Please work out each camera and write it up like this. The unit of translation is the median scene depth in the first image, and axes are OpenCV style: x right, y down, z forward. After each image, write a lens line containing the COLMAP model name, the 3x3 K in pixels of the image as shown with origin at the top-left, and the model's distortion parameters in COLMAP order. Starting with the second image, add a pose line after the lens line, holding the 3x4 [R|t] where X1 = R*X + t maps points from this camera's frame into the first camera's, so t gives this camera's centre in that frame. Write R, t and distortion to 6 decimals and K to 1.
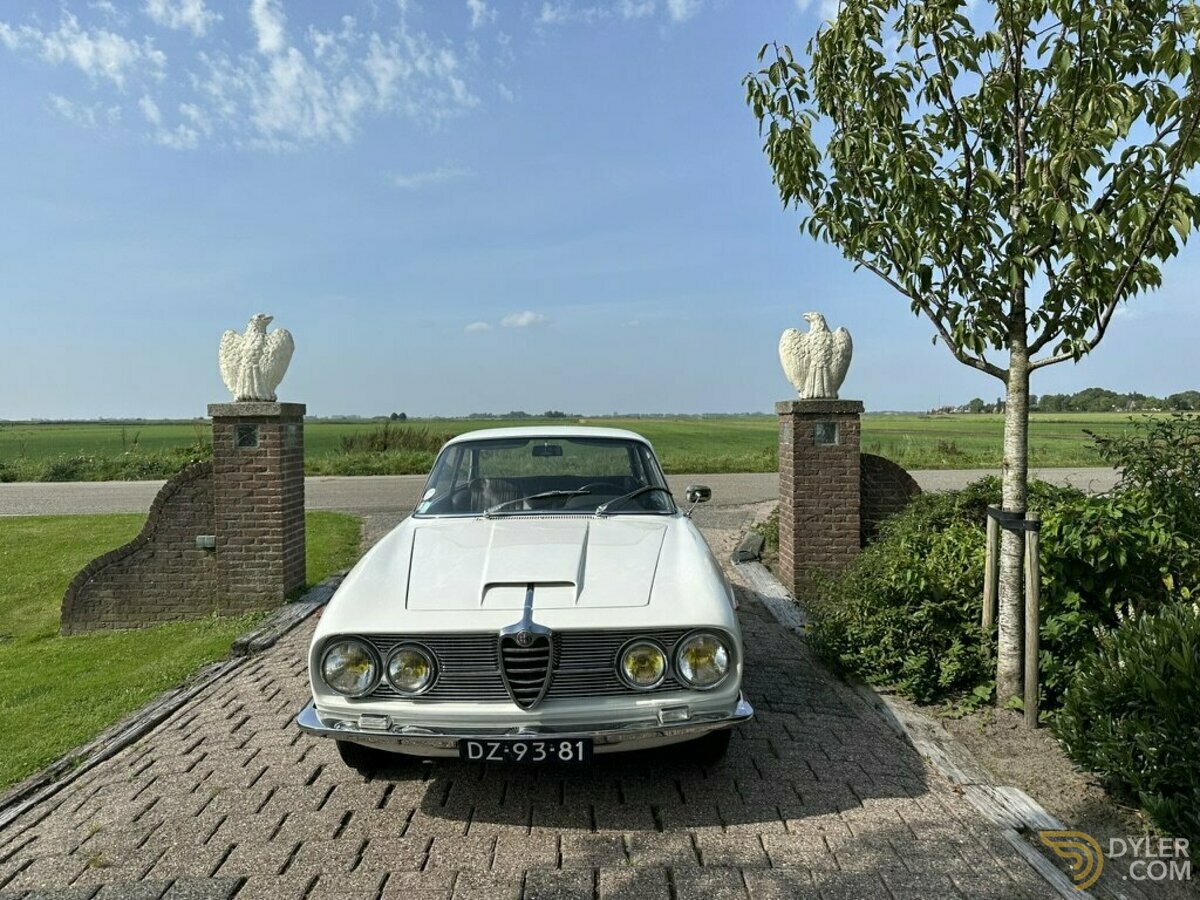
lens RADIAL K [[858.1, 0, 602.2], [0, 858.1, 436.7], [0, 0, 1]] dist [0.070474, -0.002822]
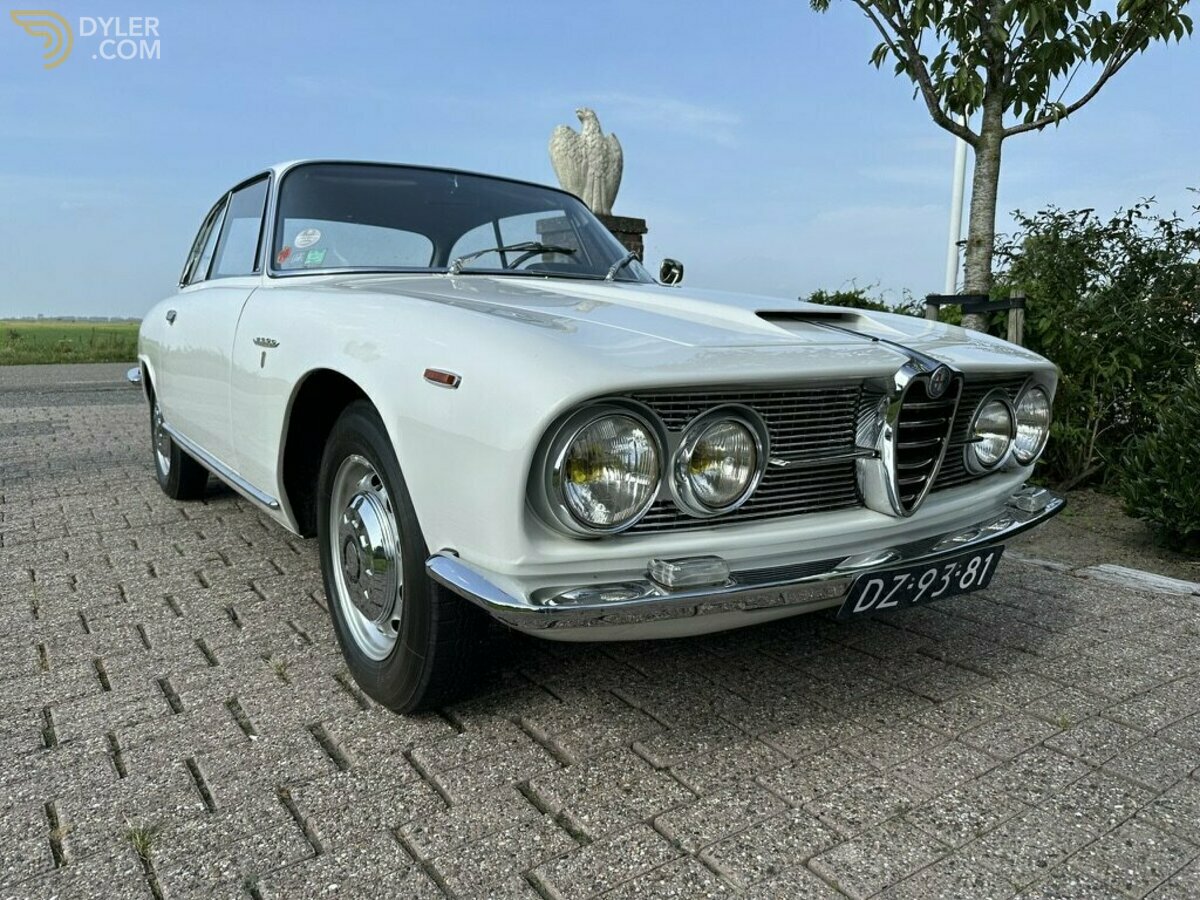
lens RADIAL K [[863.4, 0, 606.3], [0, 863.4, 449.2], [0, 0, 1]] dist [-0.004032, -0.008925]
pose [[0.829448, -0.063075, 0.555012, -0.226244], [-0.001584, 0.993335, 0.115256, 0.087417], [-0.558582, -0.096478, 0.823819, 0.273577]]
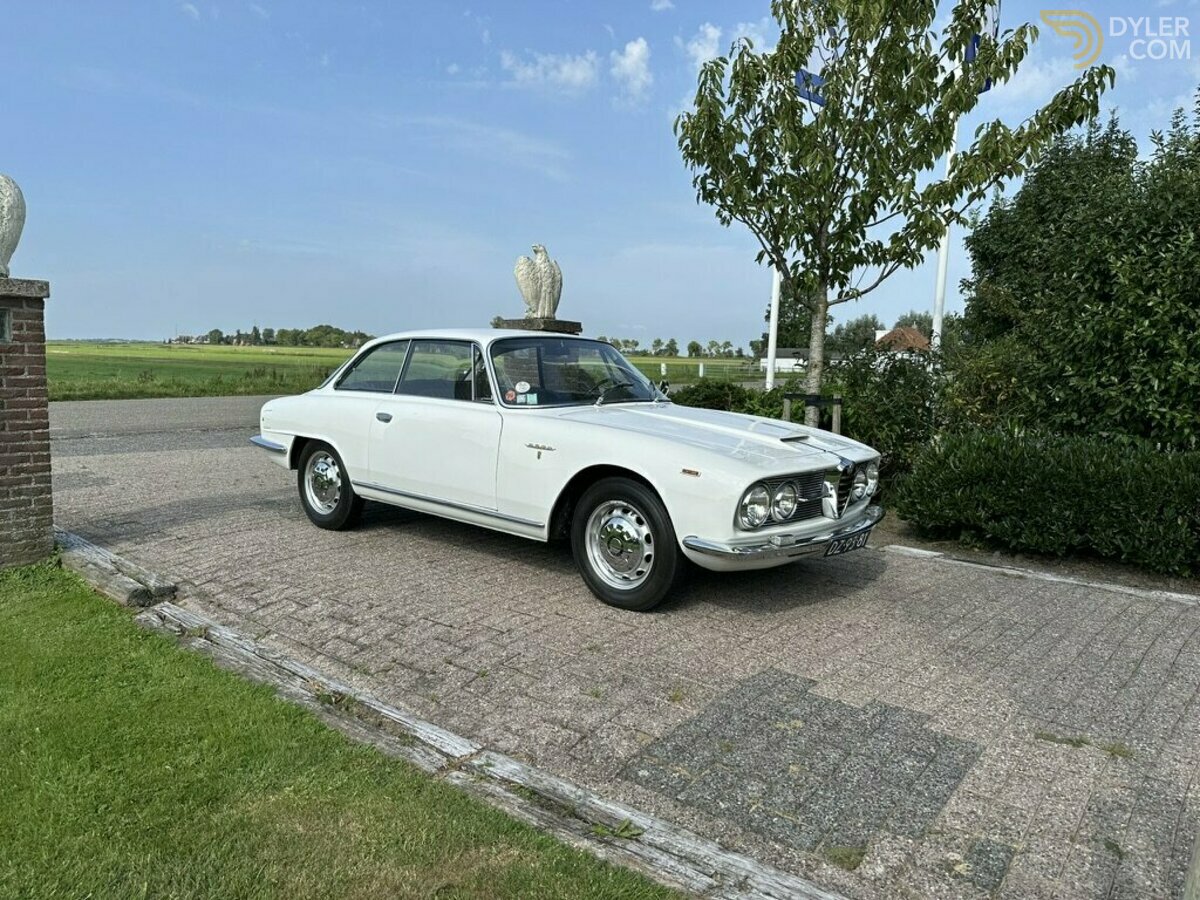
lens RADIAL K [[858.1, 0, 602.2], [0, 858.1, 436.7], [0, 0, 1]] dist [0.070474, -0.002822]
pose [[0.665396, -0.046421, 0.745046, -0.595033], [-0.011557, 0.997304, 0.072460, 0.031594], [-0.746401, -0.056825, 0.663066, 0.141915]]
